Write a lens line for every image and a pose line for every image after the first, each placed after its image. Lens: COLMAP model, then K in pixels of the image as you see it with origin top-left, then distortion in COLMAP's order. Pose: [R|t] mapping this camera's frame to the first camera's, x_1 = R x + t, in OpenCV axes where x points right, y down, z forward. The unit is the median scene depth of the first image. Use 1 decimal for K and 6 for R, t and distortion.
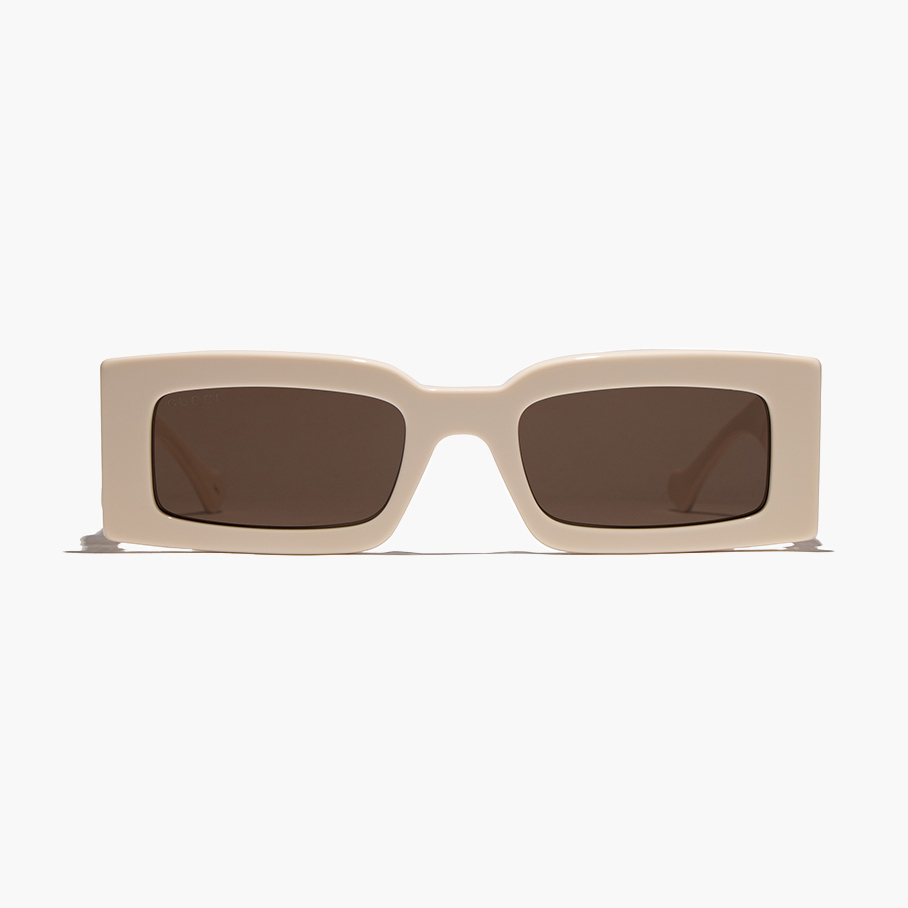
lens RADIAL K [[1427.1, 0, 451.9], [0, 1427.1, 451.4], [0, 0, 1]] dist [-0.112571, 0.000000]
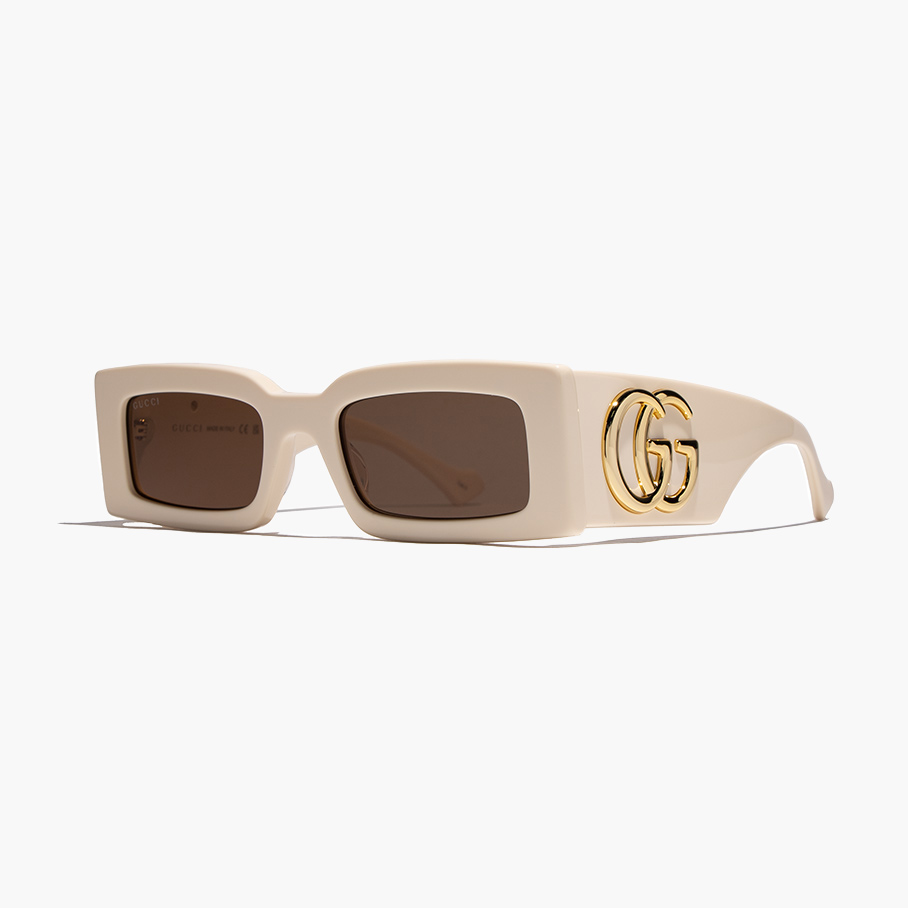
lens RADIAL K [[1427.1, 0, 453.7], [0, 1427.1, 453.9], [0, 0, 1]] dist [-0.112571, 0.000000]
pose [[0.907784, 0.016798, -0.419102, 0.574083], [-0.017150, 0.999849, 0.002928, -0.000614], [0.419087, 0.004530, 0.907935, 0.010609]]
